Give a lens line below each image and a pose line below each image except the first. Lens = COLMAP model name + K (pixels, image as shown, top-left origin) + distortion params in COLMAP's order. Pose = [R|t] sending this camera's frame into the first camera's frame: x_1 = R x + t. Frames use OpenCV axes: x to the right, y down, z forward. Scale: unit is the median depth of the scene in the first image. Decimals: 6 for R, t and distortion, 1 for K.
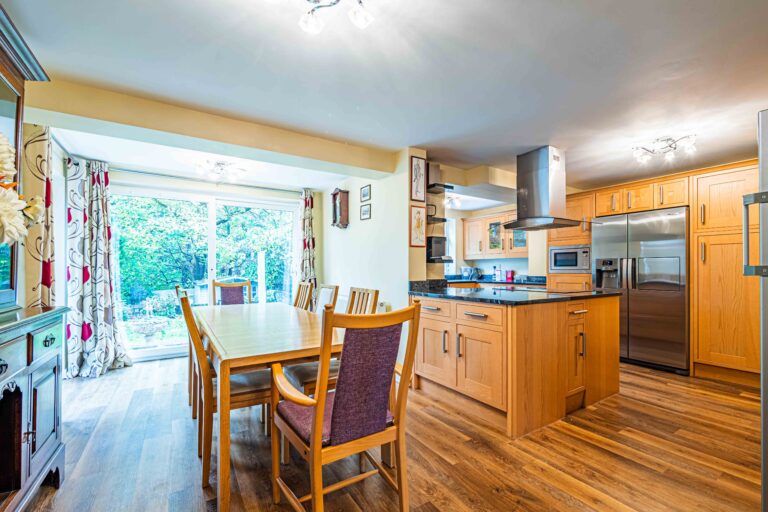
lens RADIAL K [[353.7, 0, 367.8], [0, 353.7, 270.9], [0, 0, 1]] dist [-0.015652, 0.000571]
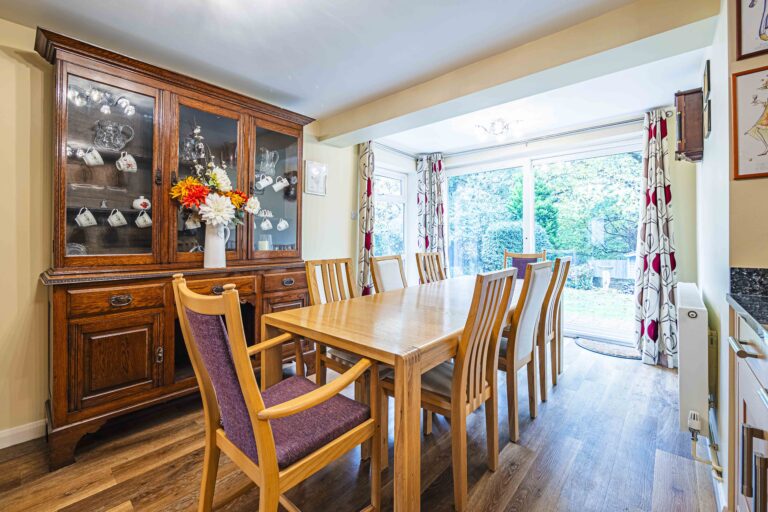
lens RADIAL K [[322.2, 0, 347.2], [0, 322.2, 237.6], [0, 0, 1]] dist [-0.004883, -0.000558]
pose [[0.227091, -0.000653, -0.973873, 0.305404], [-0.005822, 0.999981, -0.002028, -0.002190], [0.973856, 0.006130, 0.227083, 0.430429]]
